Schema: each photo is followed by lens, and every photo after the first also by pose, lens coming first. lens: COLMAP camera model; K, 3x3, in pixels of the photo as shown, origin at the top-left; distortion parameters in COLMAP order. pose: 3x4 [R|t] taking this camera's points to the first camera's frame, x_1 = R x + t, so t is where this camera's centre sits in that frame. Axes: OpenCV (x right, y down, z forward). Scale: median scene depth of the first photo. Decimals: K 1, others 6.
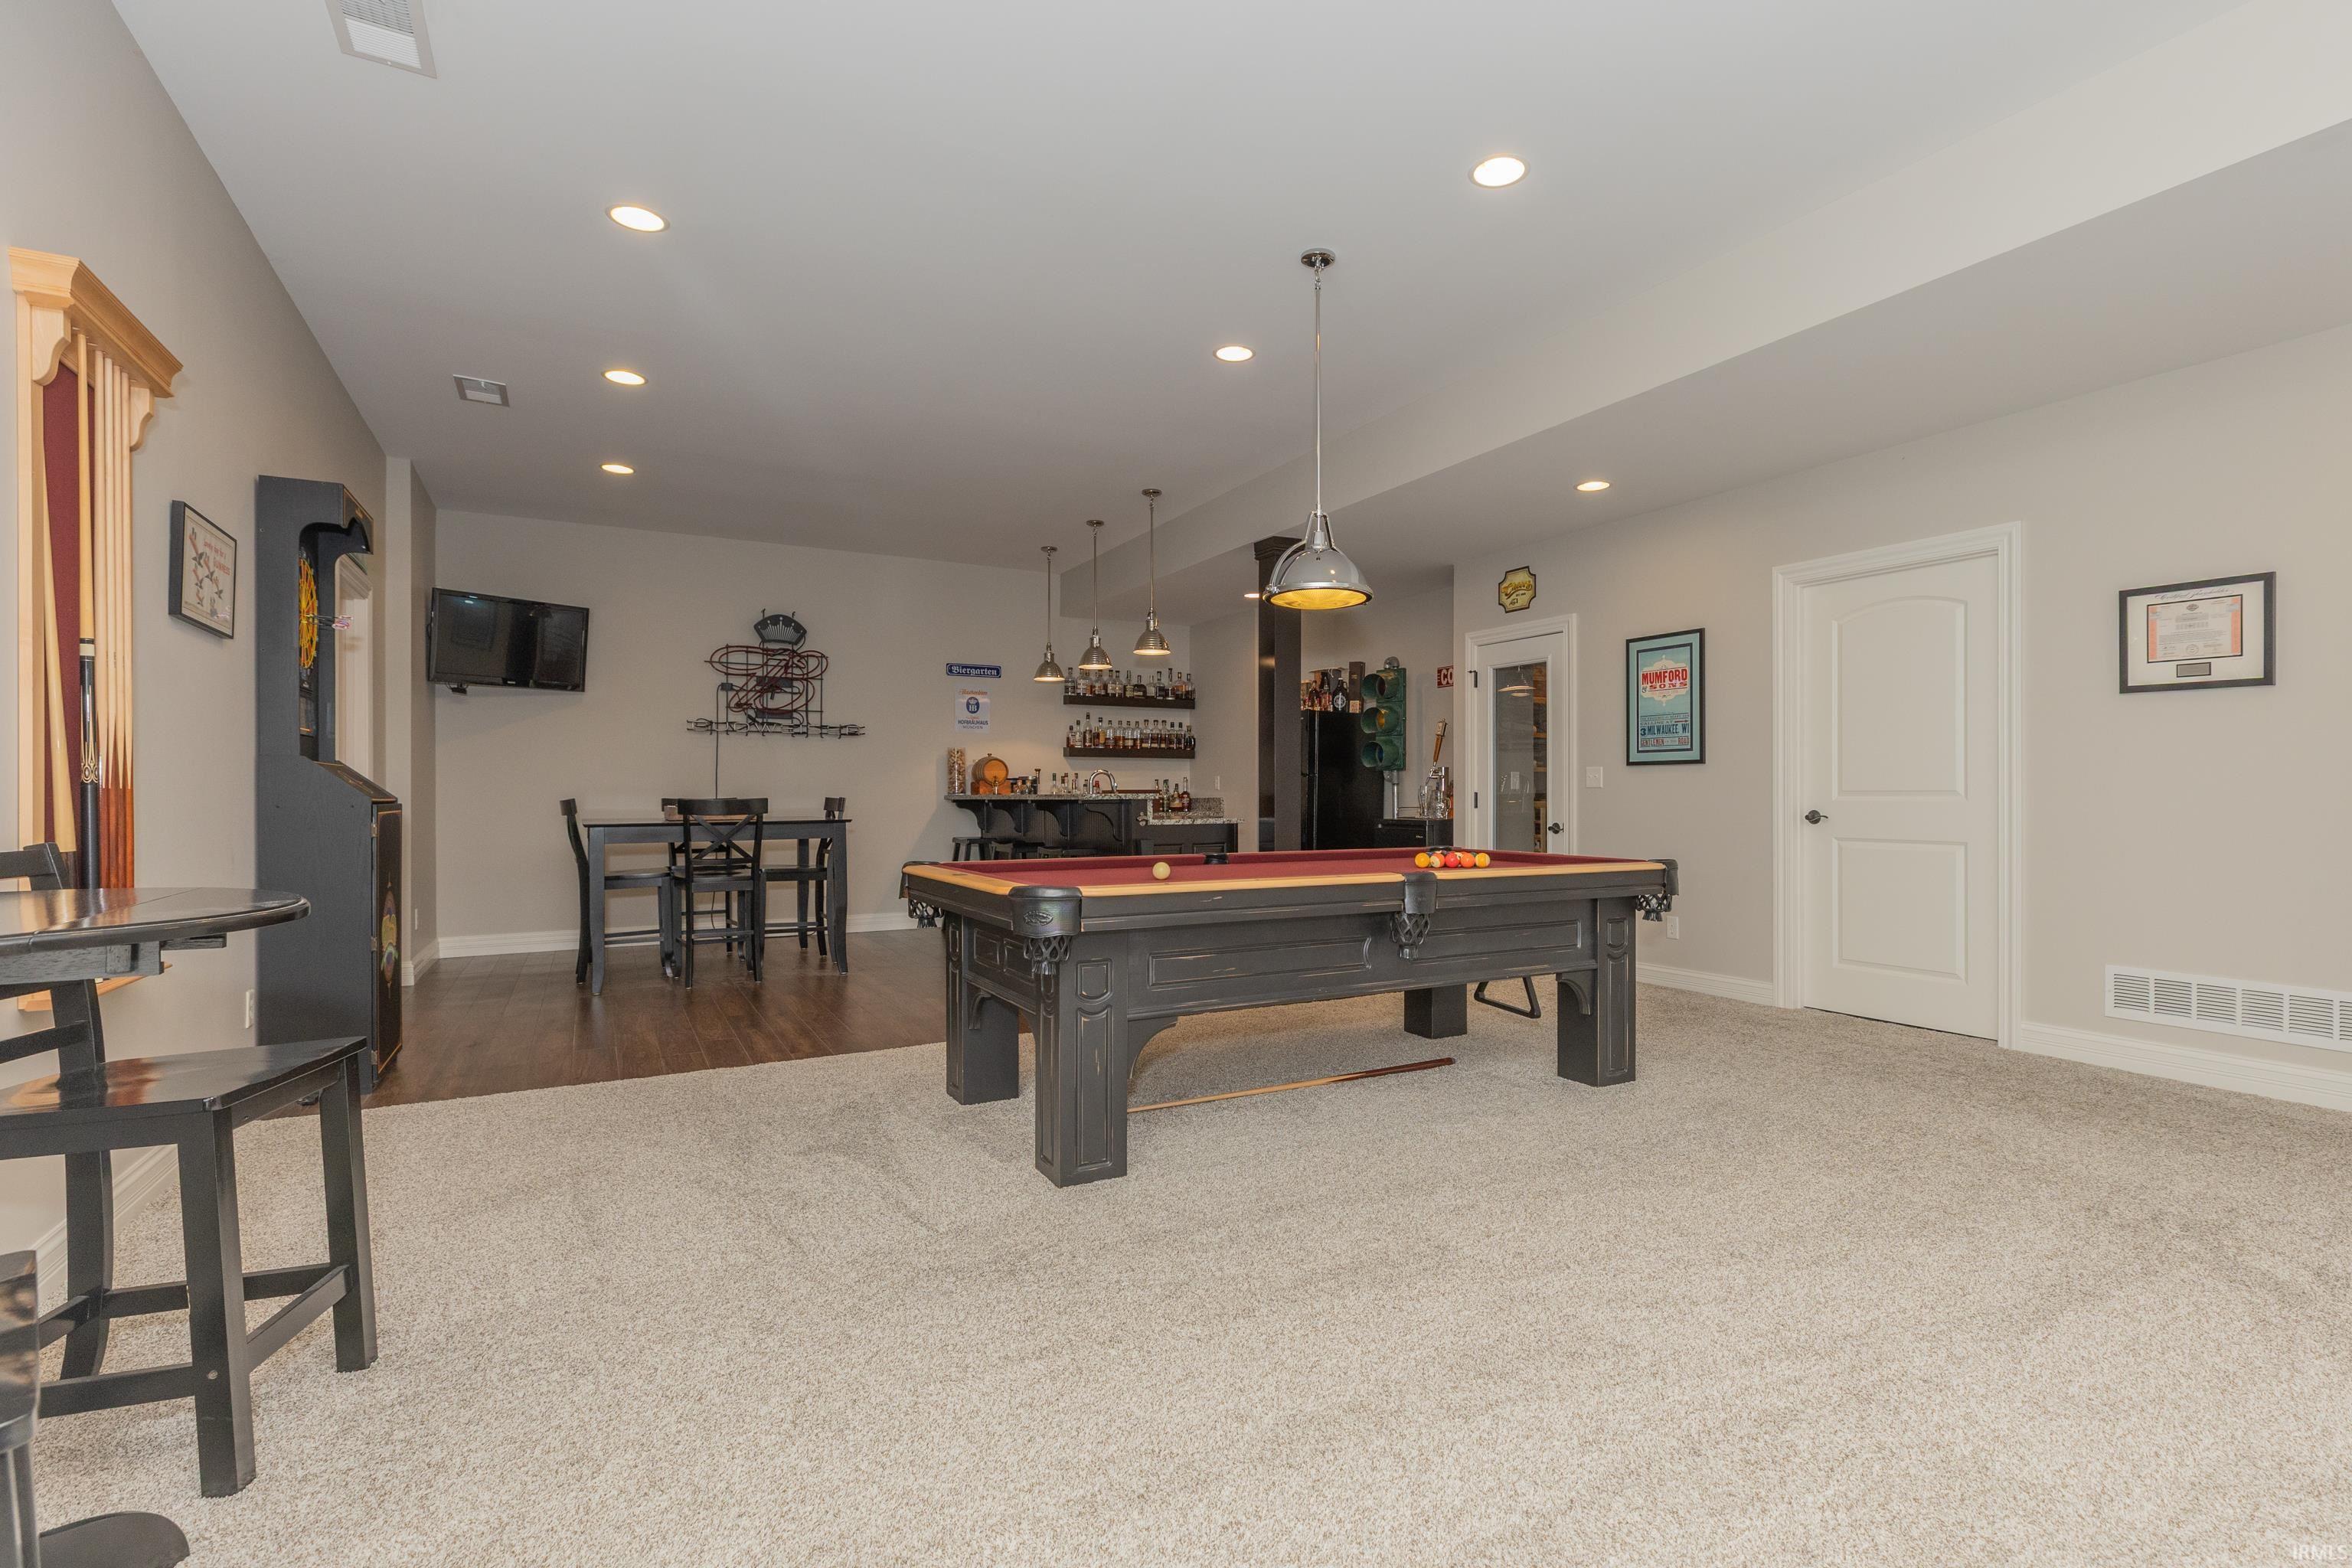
lens RADIAL K [[1065.8, 0, 1150.7], [0, 1065.8, 788.9], [0, 0, 1]] dist [-0.000132, -0.000028]
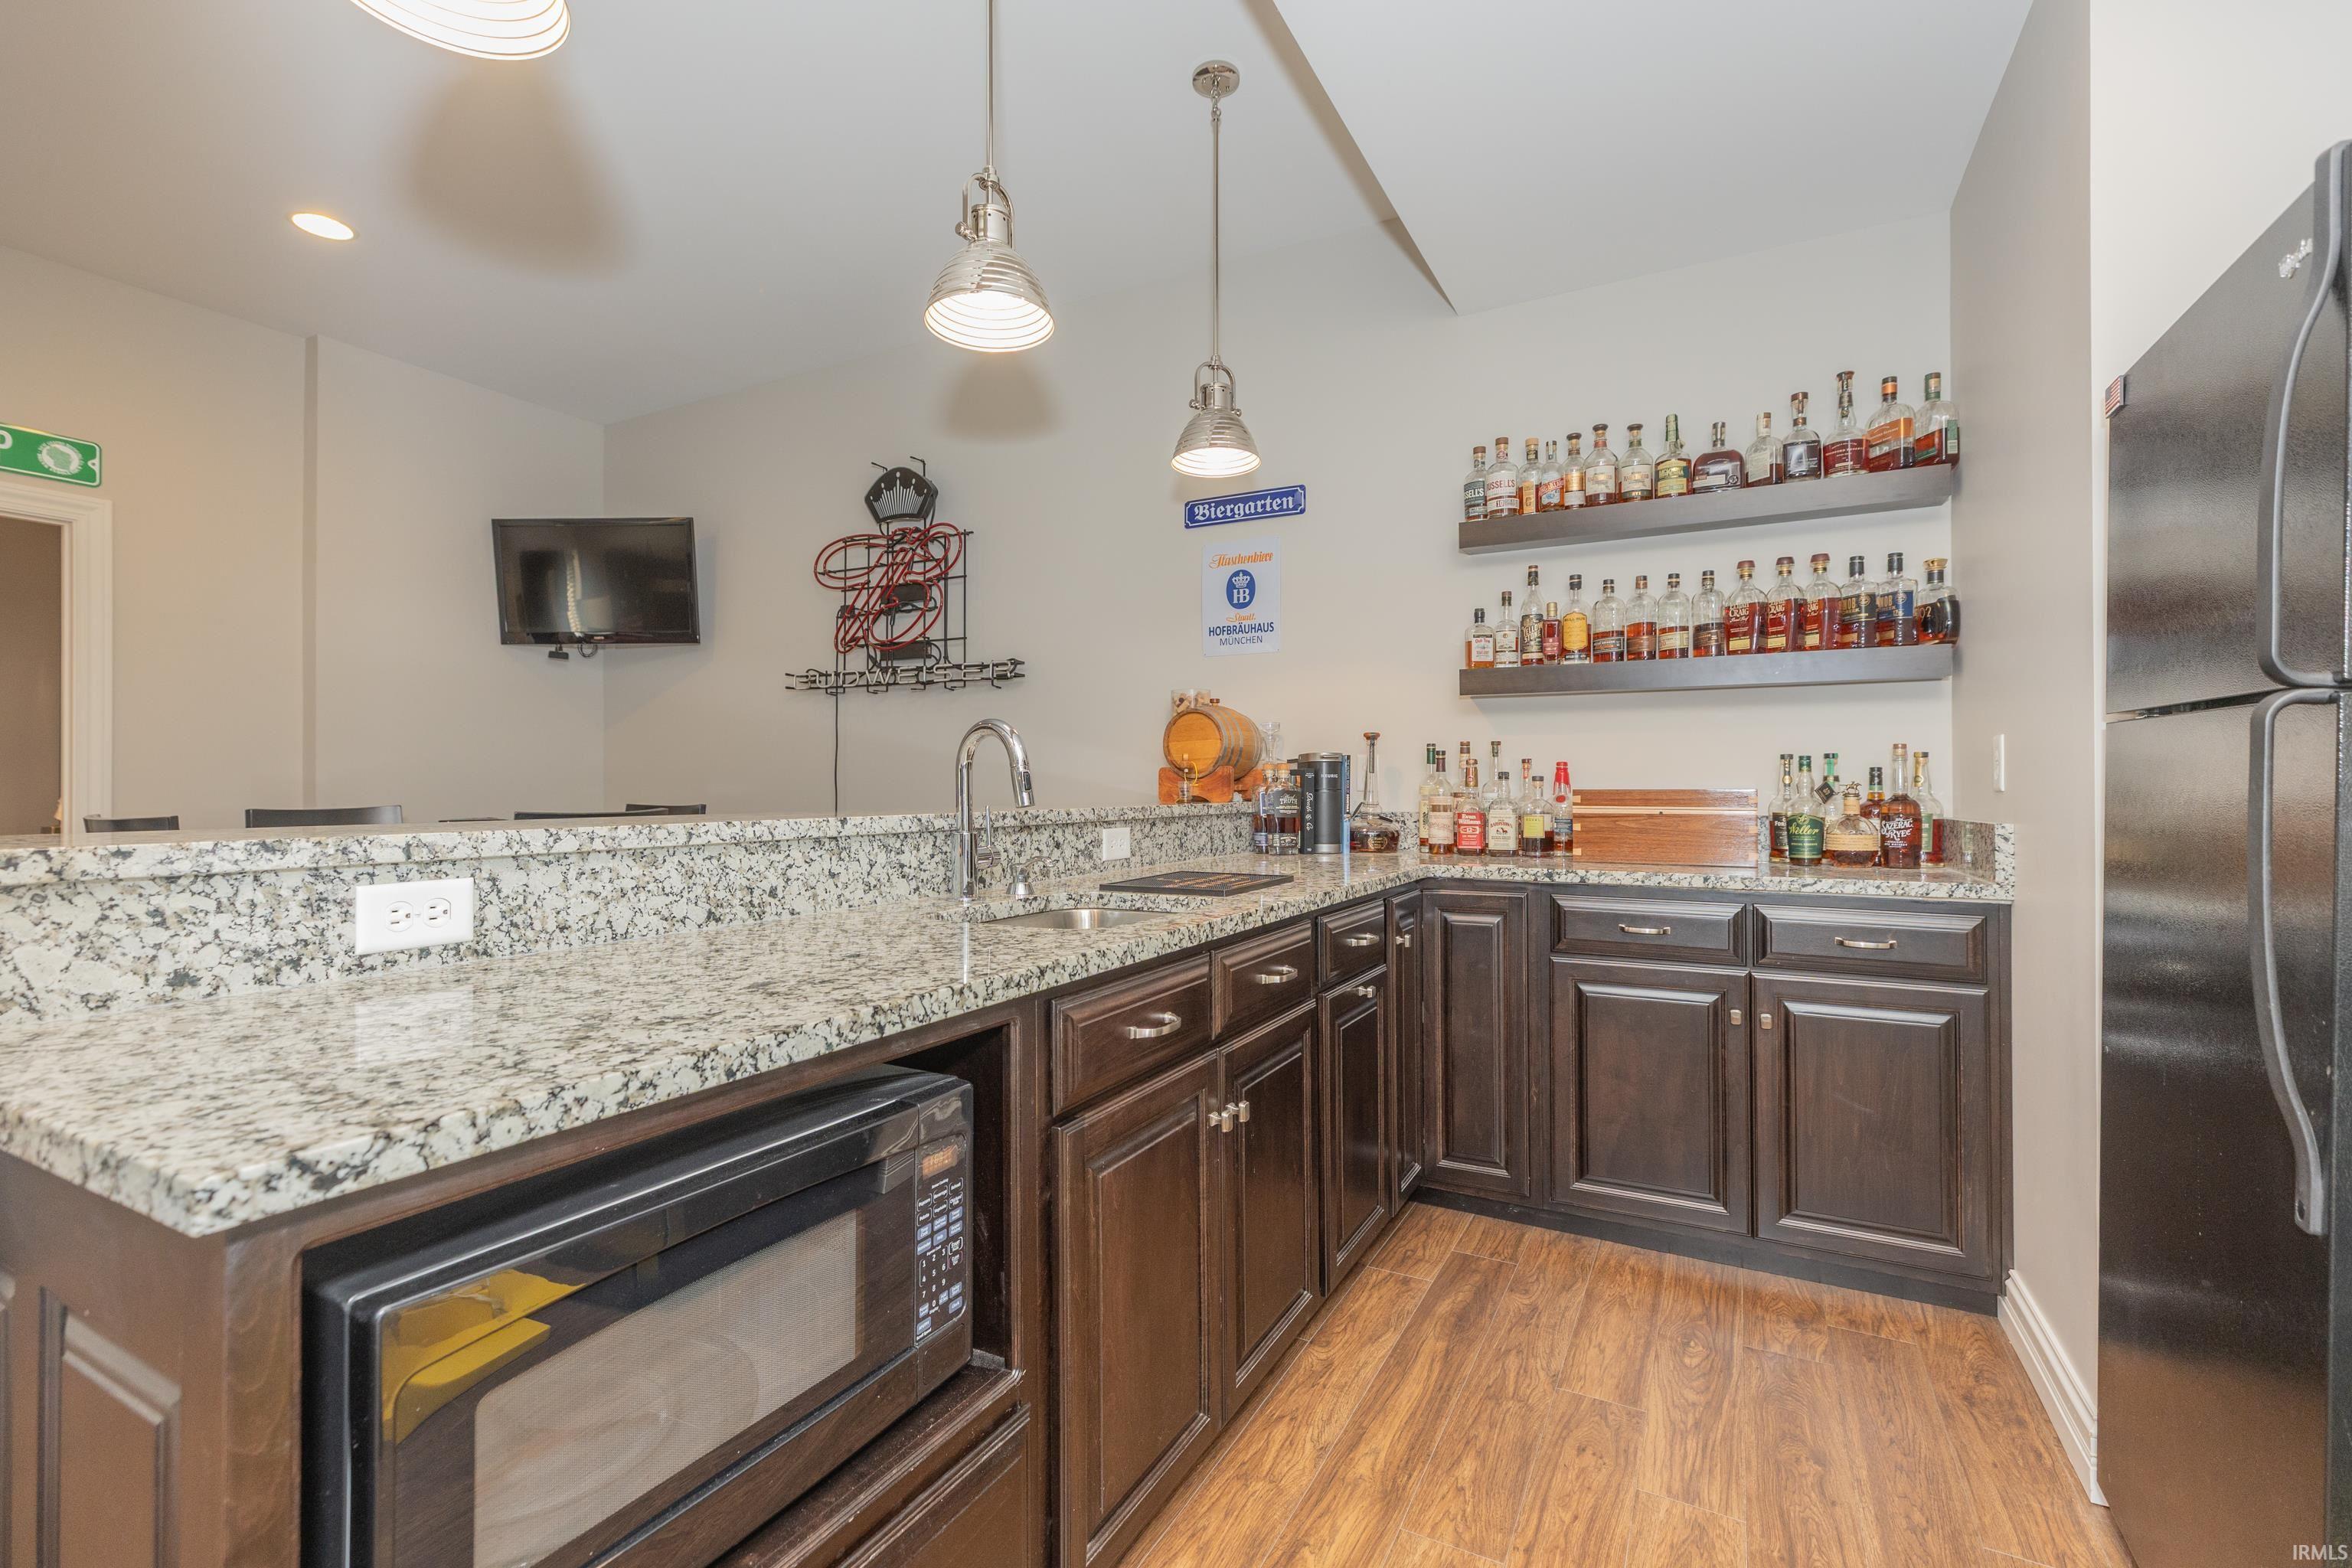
lens RADIAL K [[1065.8, 0, 1168.7], [0, 1065.8, 779.4], [0, 0, 1]] dist [-0.000132, -0.000028]
pose [[0.557103, -0.003859, -0.830434, 0.169977], [0.001225, 0.999992, -0.003825, -0.000930], [0.830442, 0.001114, 0.557104, 0.739926]]
